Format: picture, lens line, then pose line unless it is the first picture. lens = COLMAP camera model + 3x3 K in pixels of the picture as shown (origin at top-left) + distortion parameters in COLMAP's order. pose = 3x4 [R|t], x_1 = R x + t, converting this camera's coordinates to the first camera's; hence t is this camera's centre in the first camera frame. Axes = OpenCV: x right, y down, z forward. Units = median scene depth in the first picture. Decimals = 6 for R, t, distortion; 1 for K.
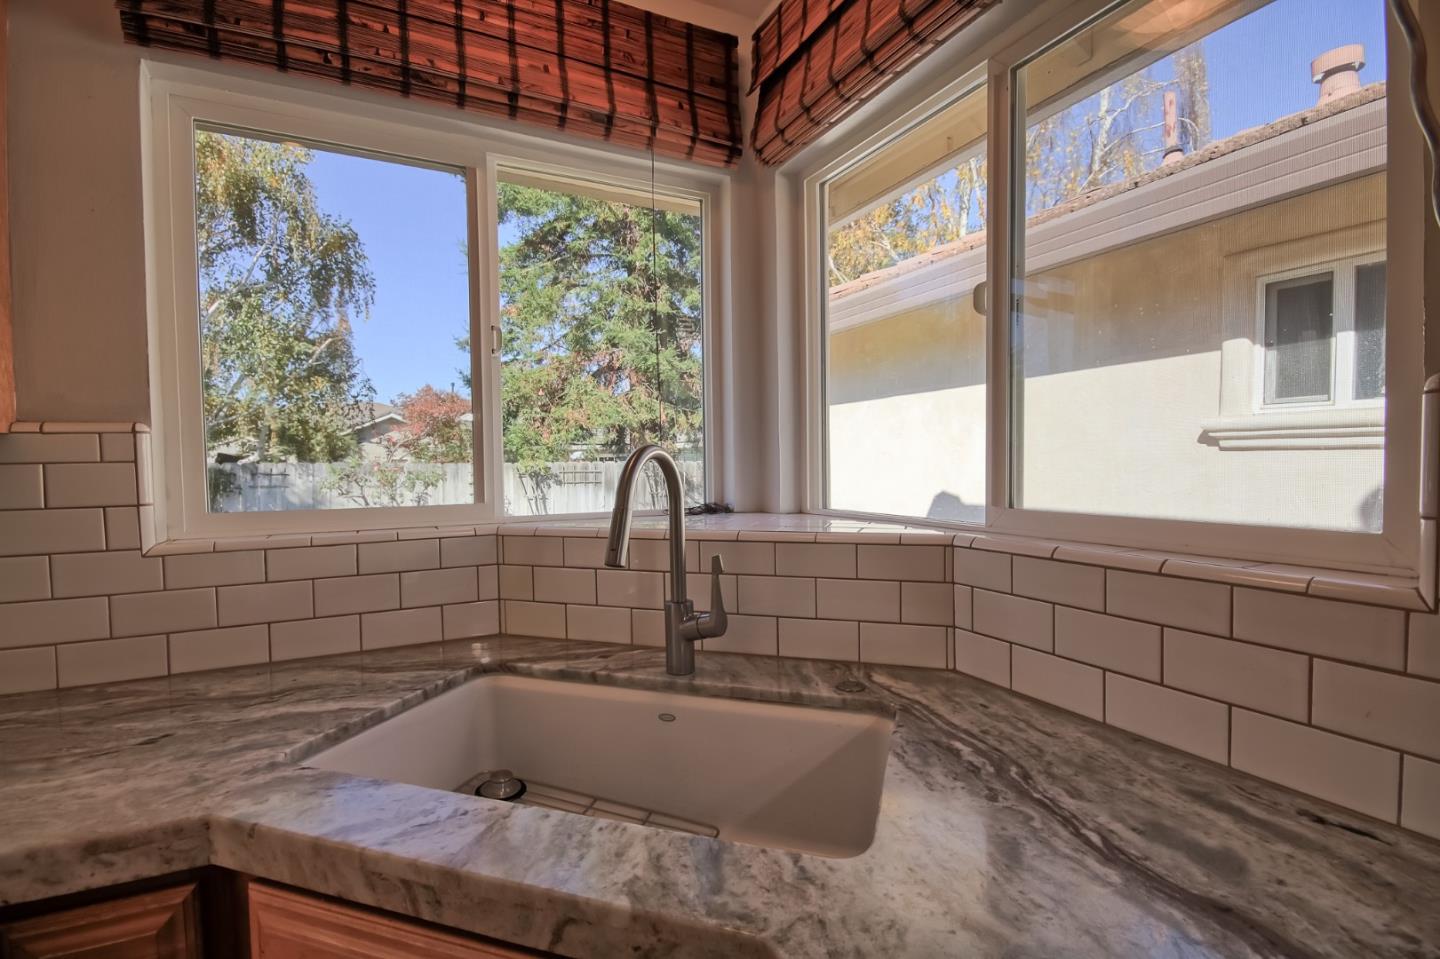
lens RADIAL K [[666.9, 0, 720.0], [0, 666.9, 479.5], [0, 0, 1]] dist [0.001615, 0.000178]
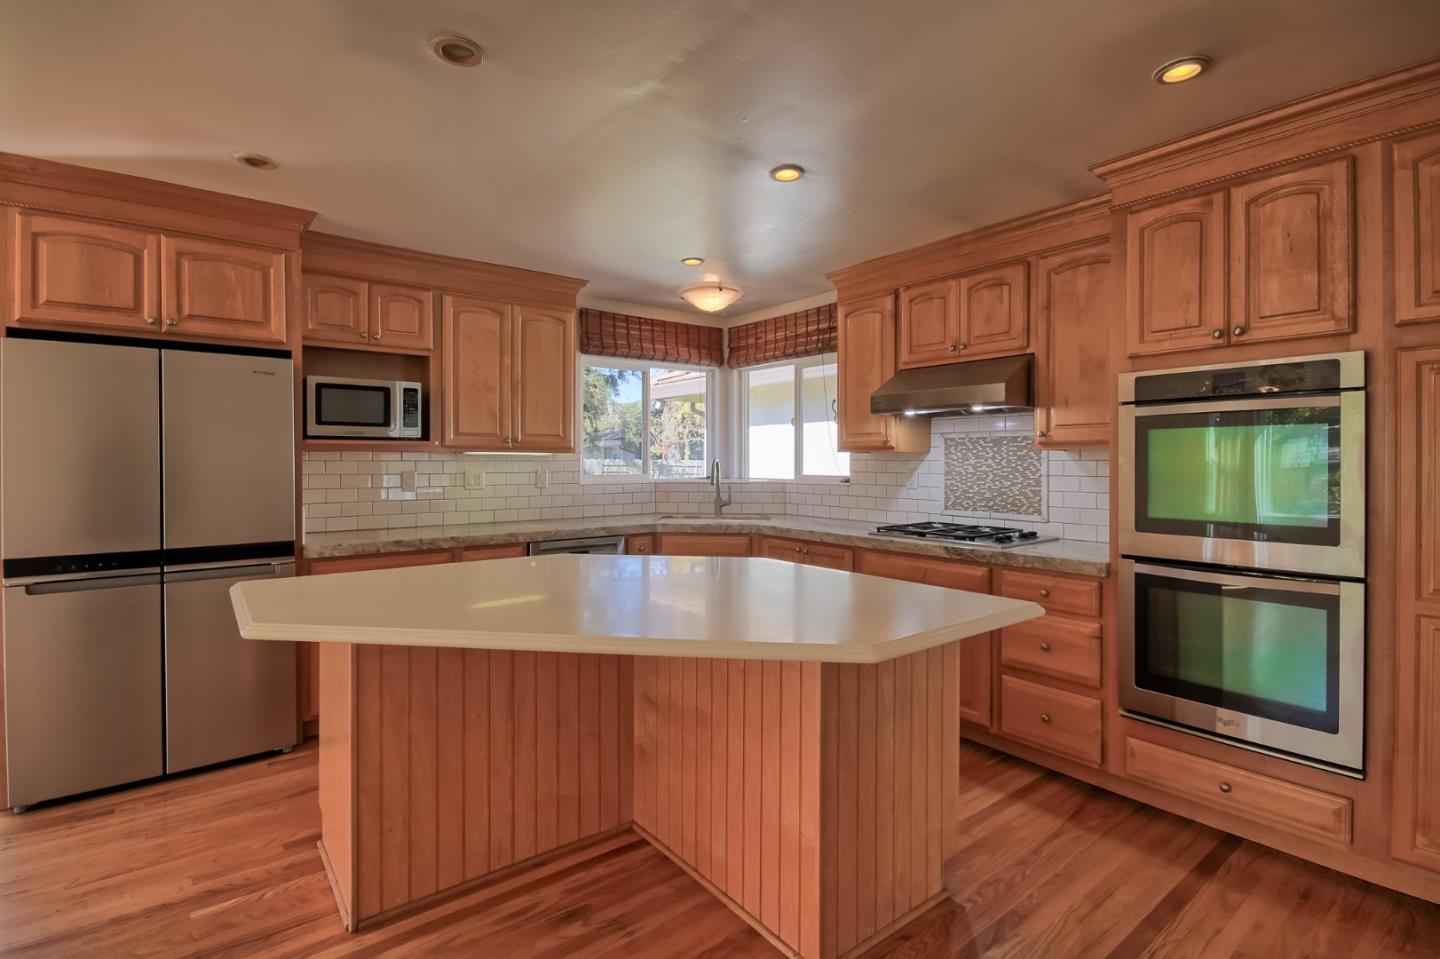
lens RADIAL K [[682.1, 0, 718.4], [0, 682.1, 461.9], [0, 0, 1]] dist [0.013250, -0.010685]
pose [[0.981340, 0.012969, 0.191840, -0.615559], [-0.008207, 0.999639, -0.025596, 0.055097], [-0.192103, 0.023544, 0.981092, -2.188321]]
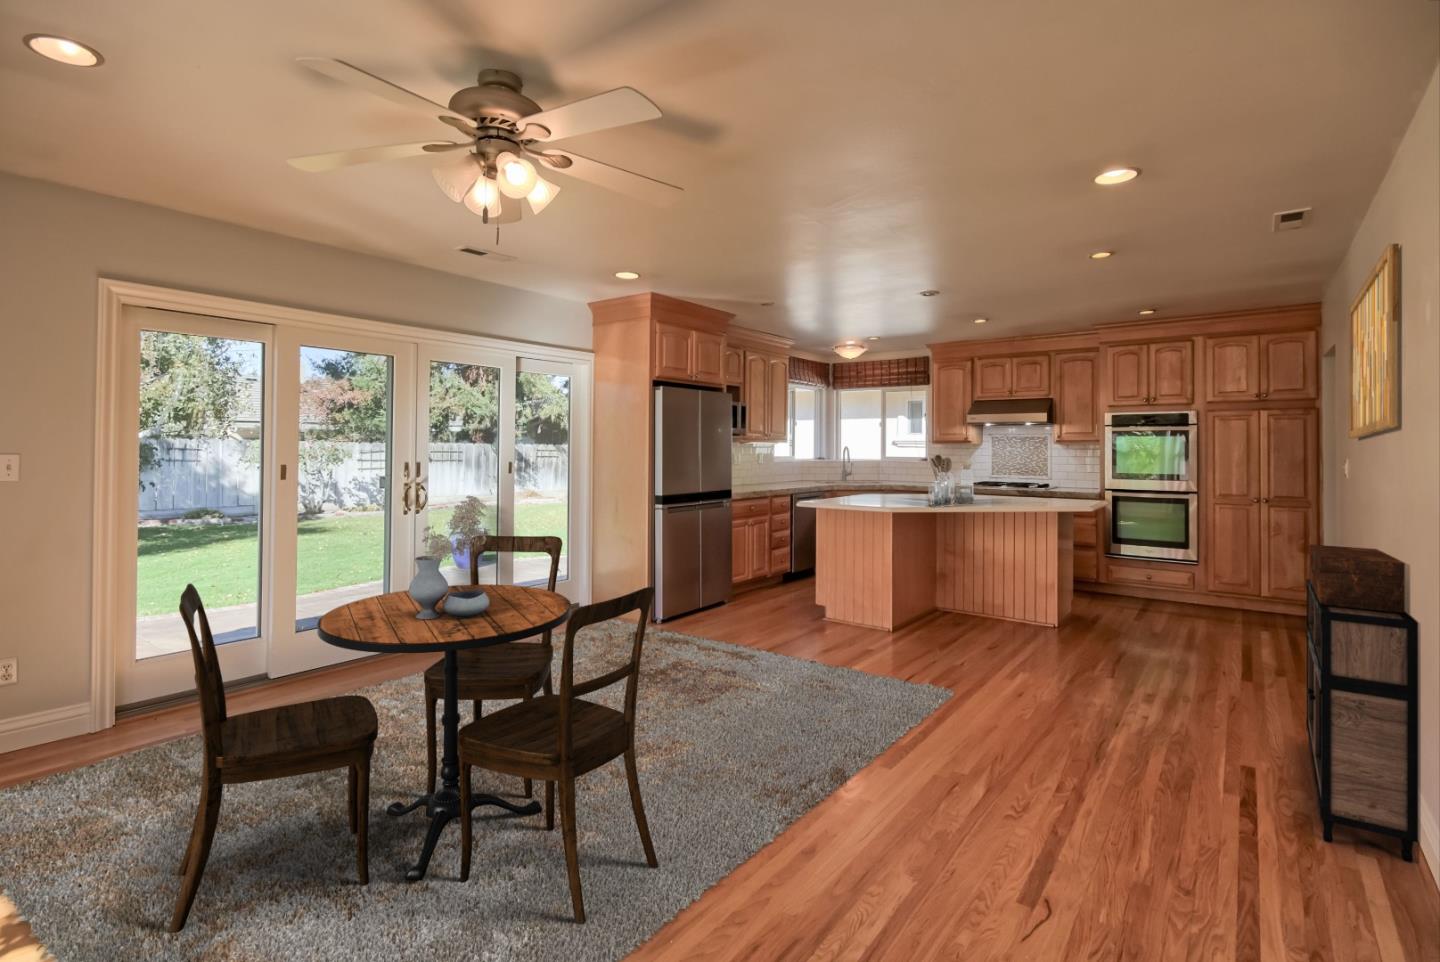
lens RADIAL K [[691.2, 0, 722.8], [0, 691.2, 432.5], [0, 0, 1]] dist [0.002477, 0.000479]
pose [[0.897816, 0.028191, 0.439467, -2.997795], [-0.007222, 0.998757, -0.049313, 0.114931], [-0.440311, 0.041100, 0.896904, -3.320605]]
